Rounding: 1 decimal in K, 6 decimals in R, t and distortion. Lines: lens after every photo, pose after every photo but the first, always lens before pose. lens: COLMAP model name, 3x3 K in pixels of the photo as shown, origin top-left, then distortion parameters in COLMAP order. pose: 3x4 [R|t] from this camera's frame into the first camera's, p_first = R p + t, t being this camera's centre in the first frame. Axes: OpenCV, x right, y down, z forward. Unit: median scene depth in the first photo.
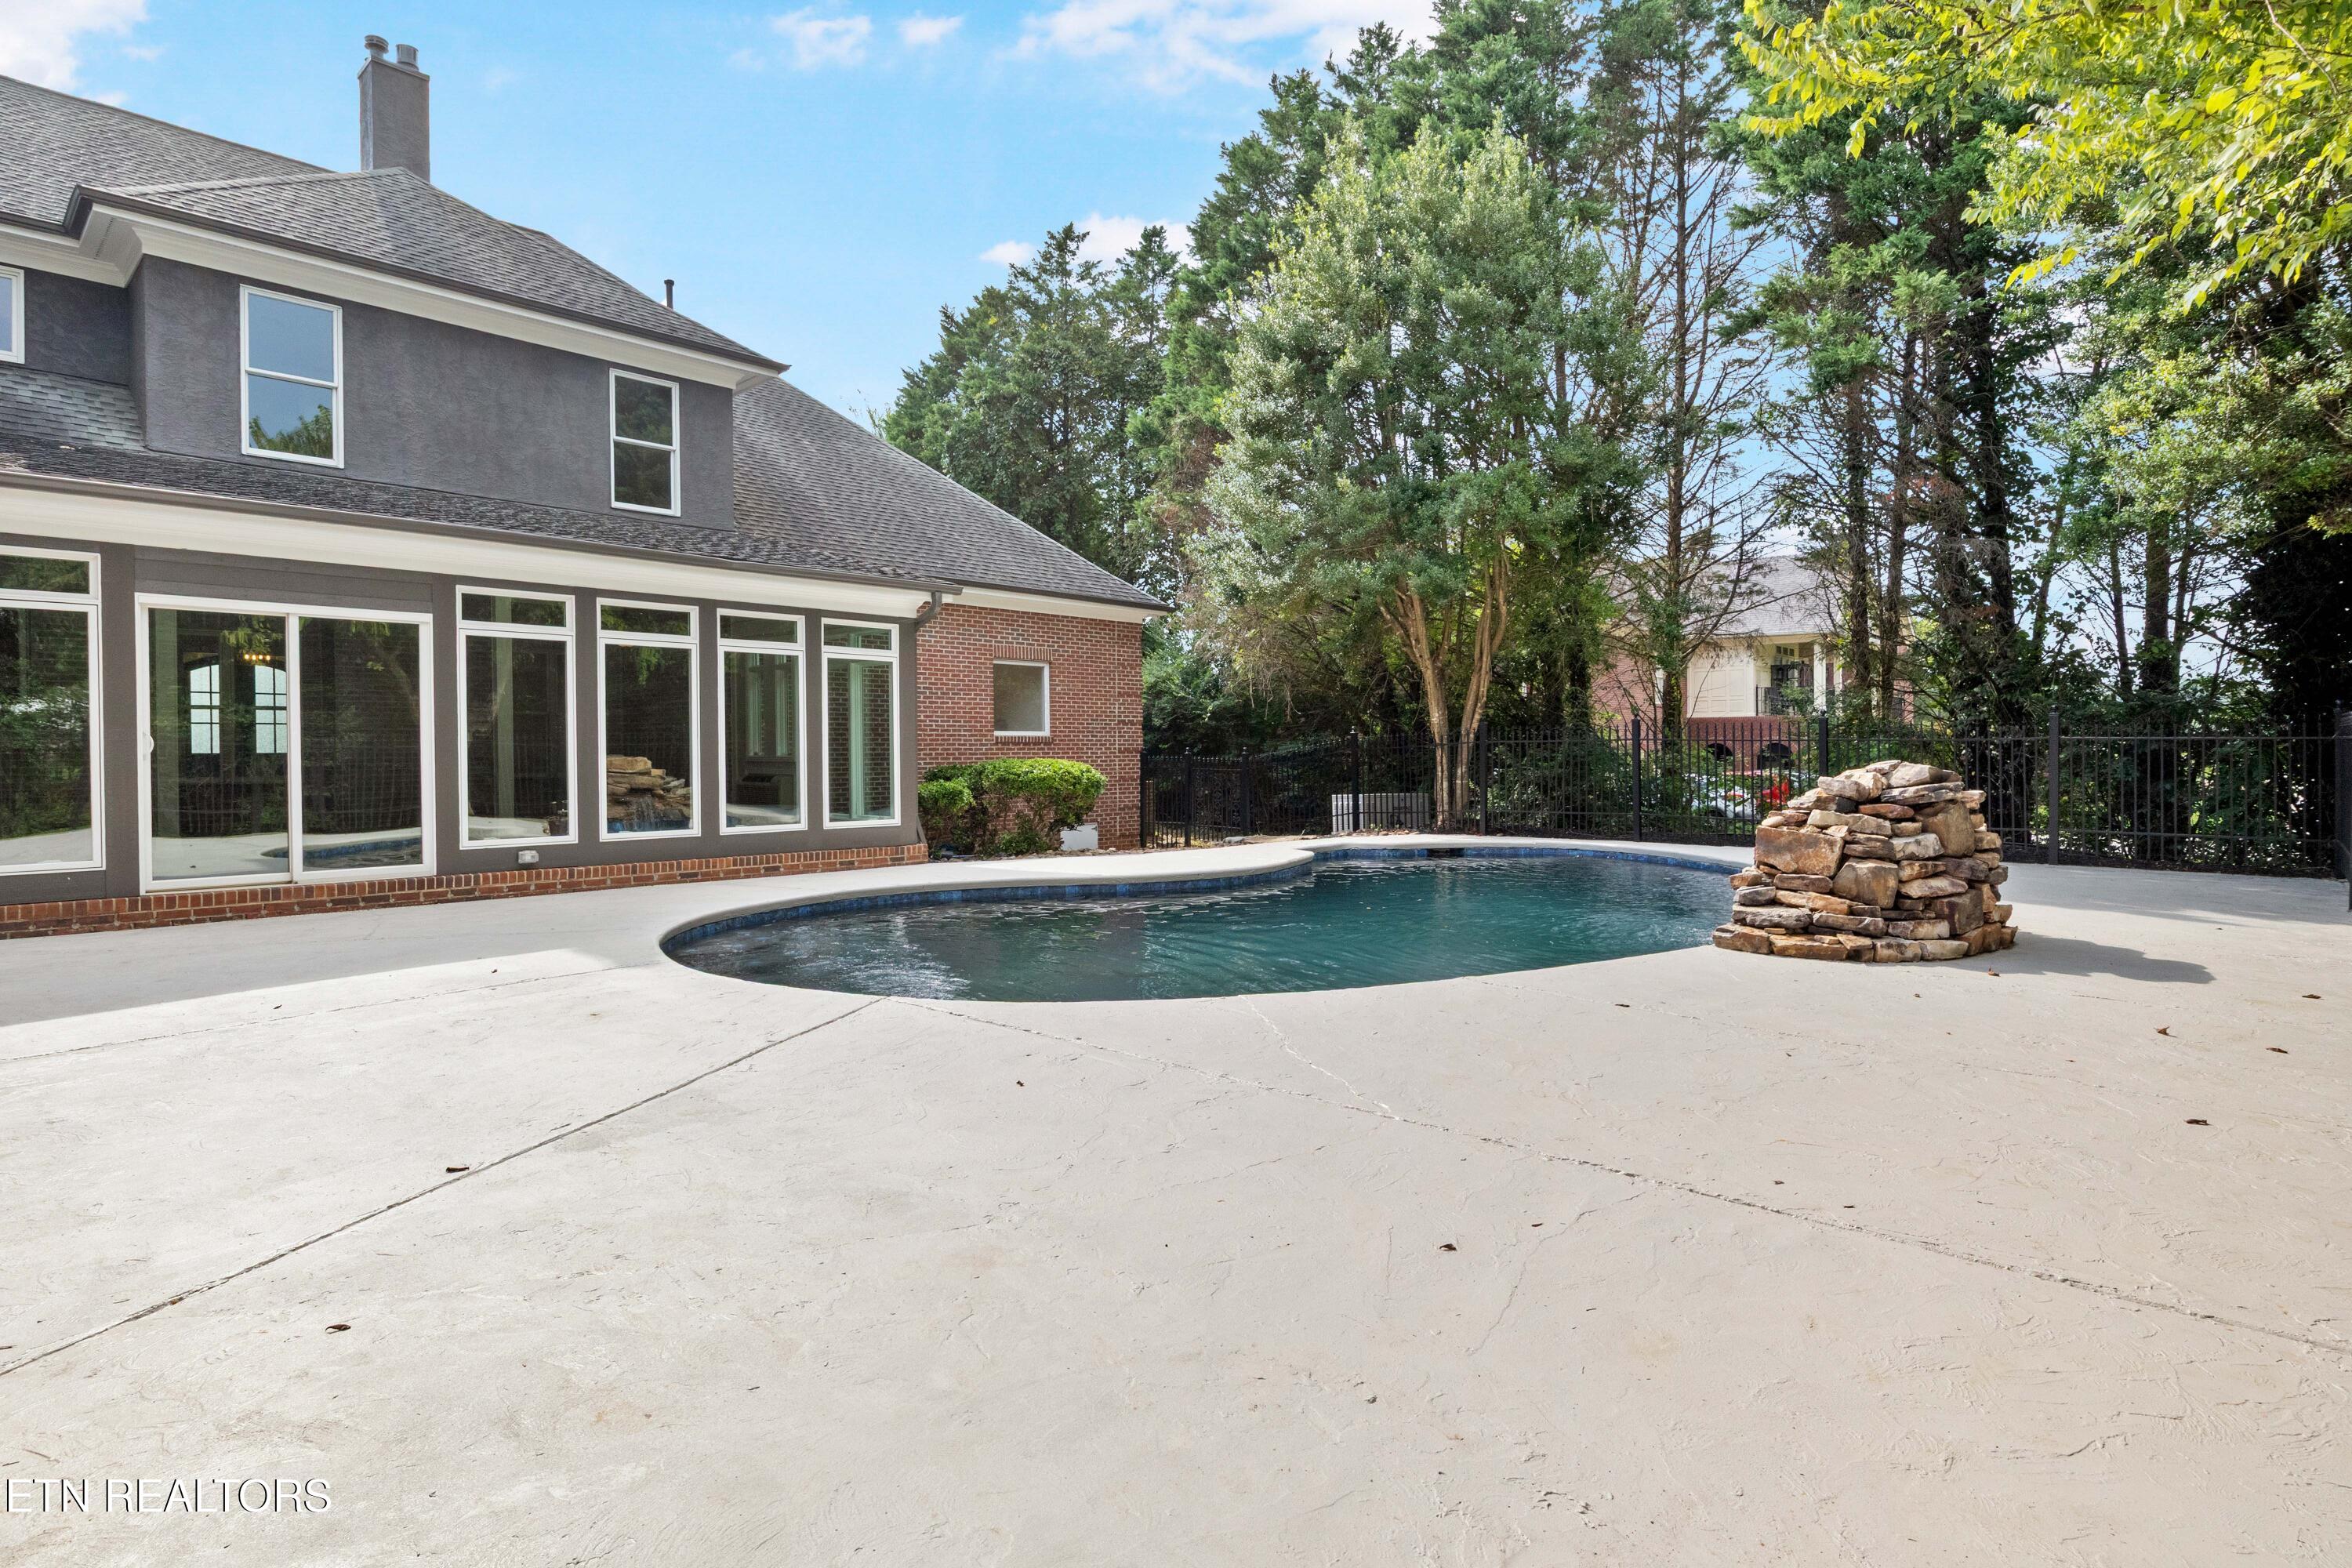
lens RADIAL K [[1206.3, 0, 1181.5], [0, 1206.3, 785.6], [0, 0, 1]] dist [-0.002512, -0.000762]
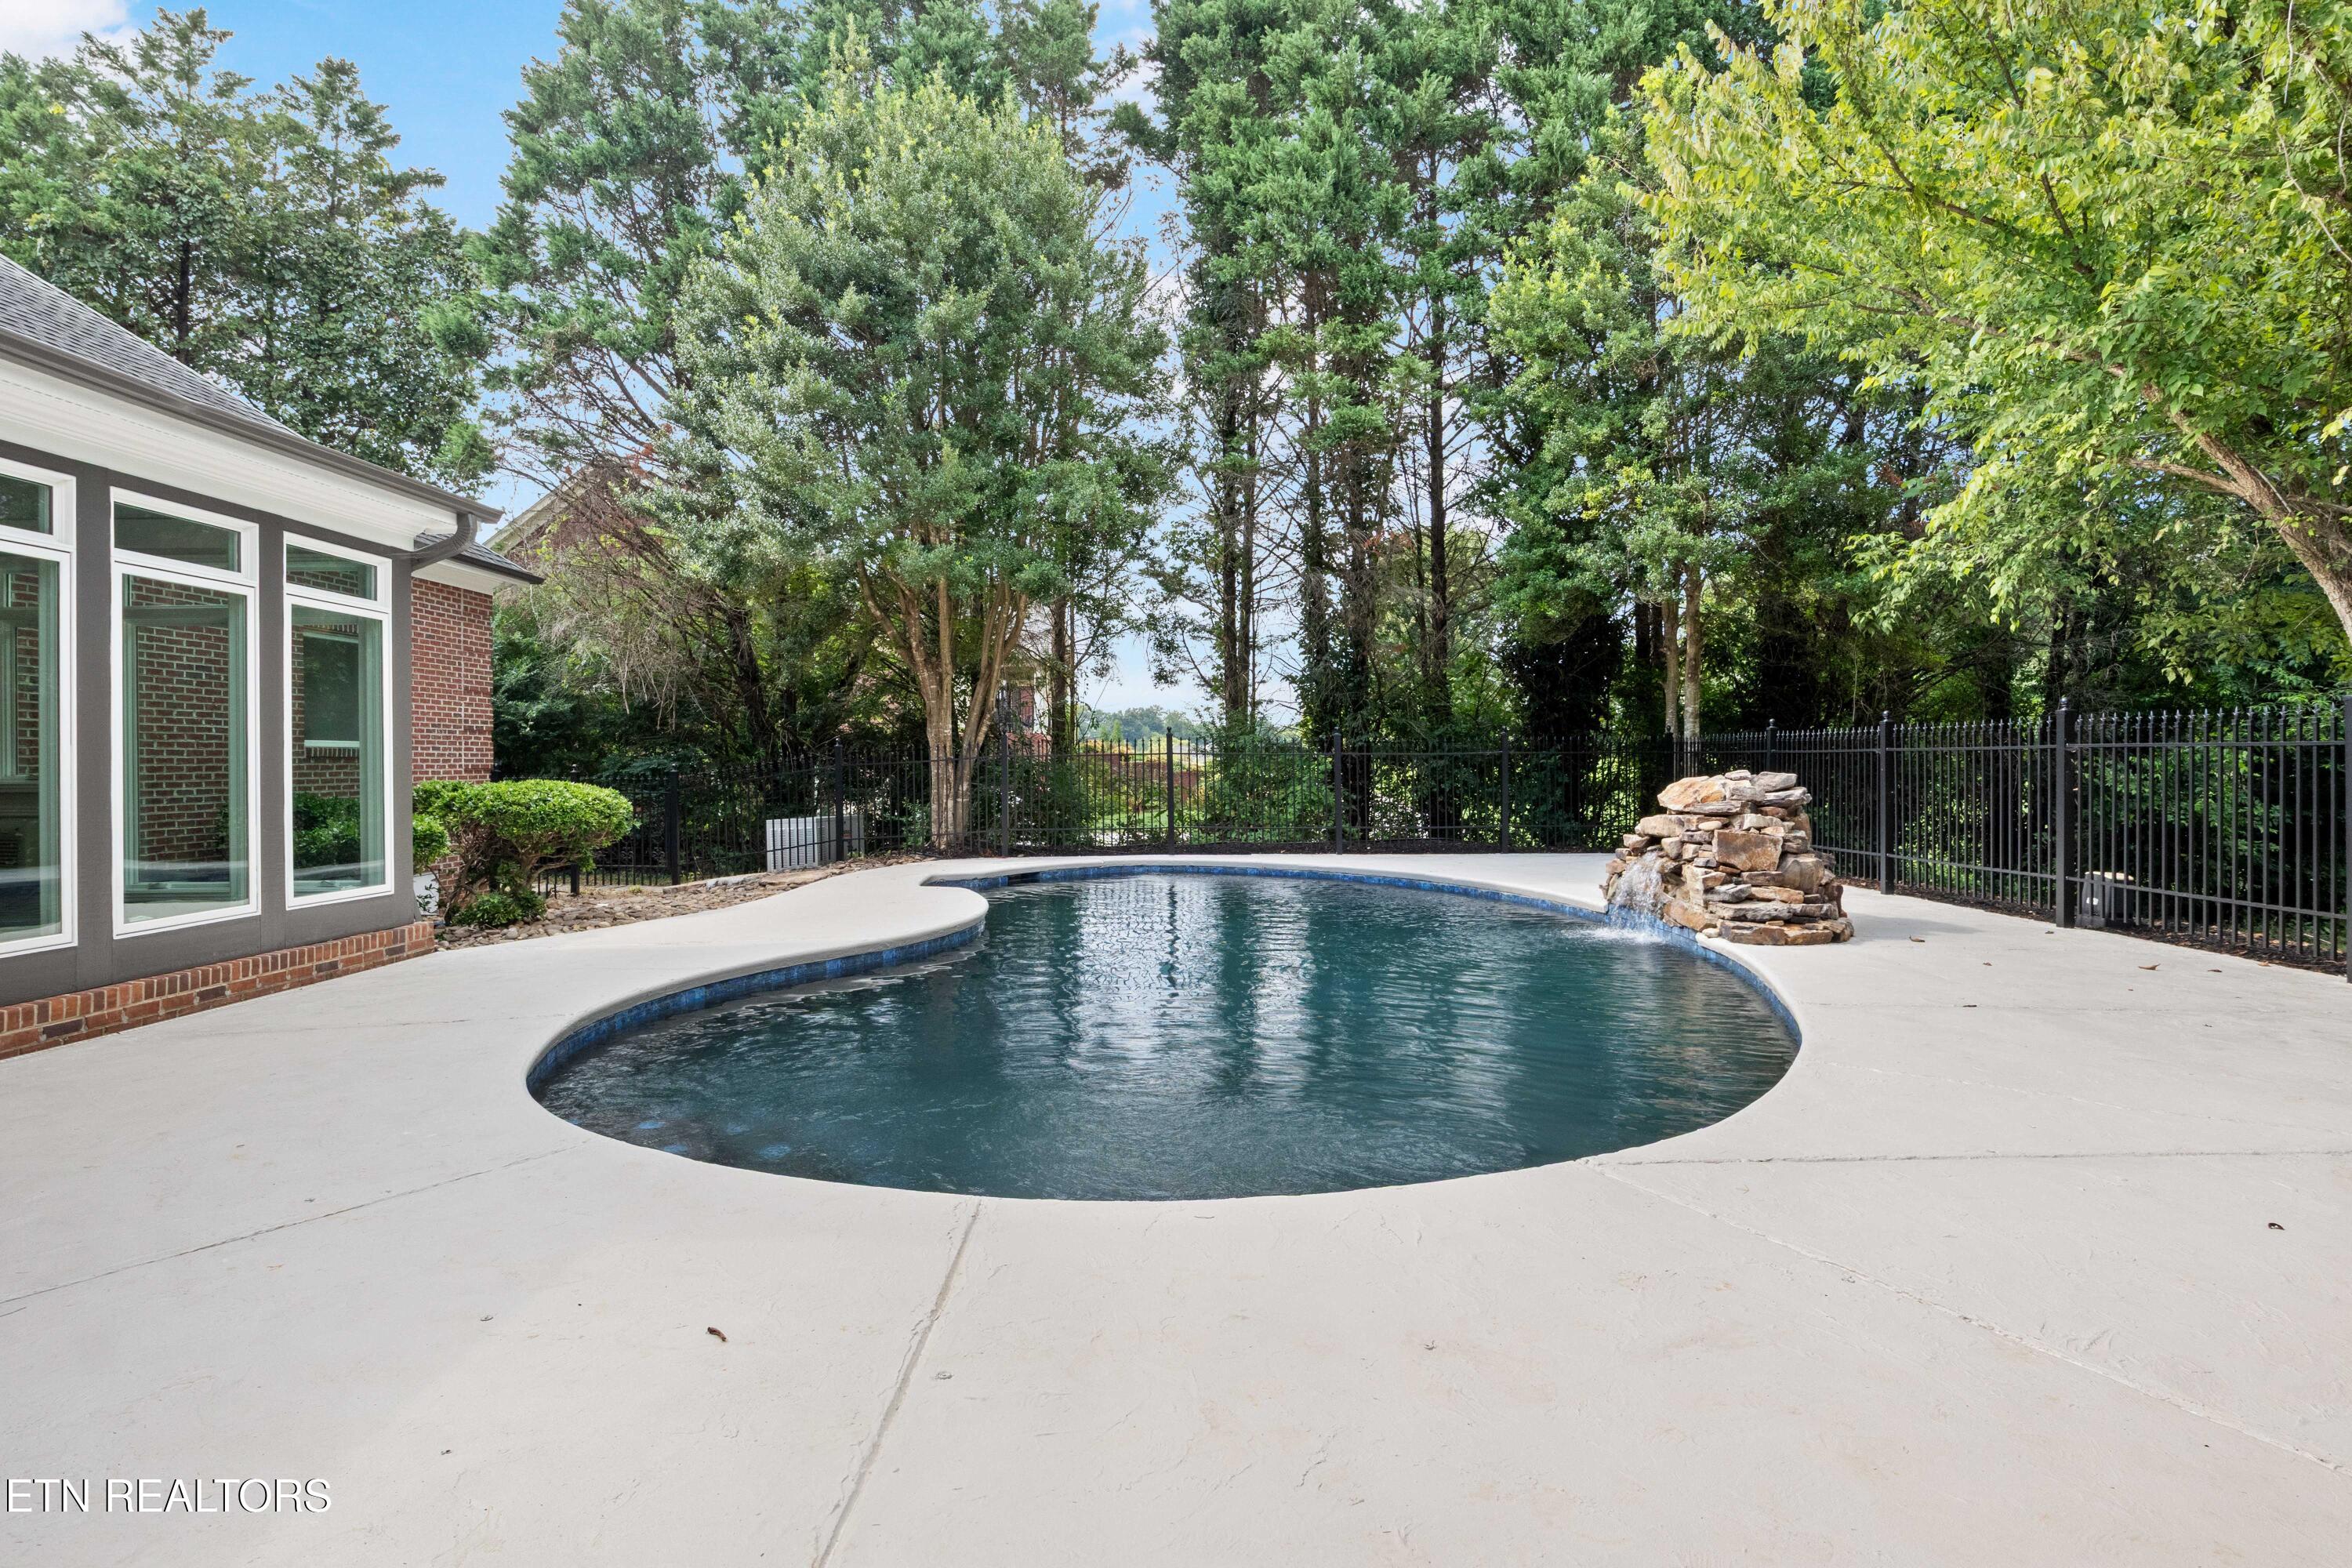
lens RADIAL K [[1206.3, 0, 1176.9], [0, 1206.3, 769.2], [0, 0, 1]] dist [-0.002512, -0.000762]
pose [[0.734649, -0.005970, 0.678421, -0.354822], [0.025179, 0.999512, -0.018471, -0.007800], [-0.677980, 0.030651, 0.734441, 0.297134]]
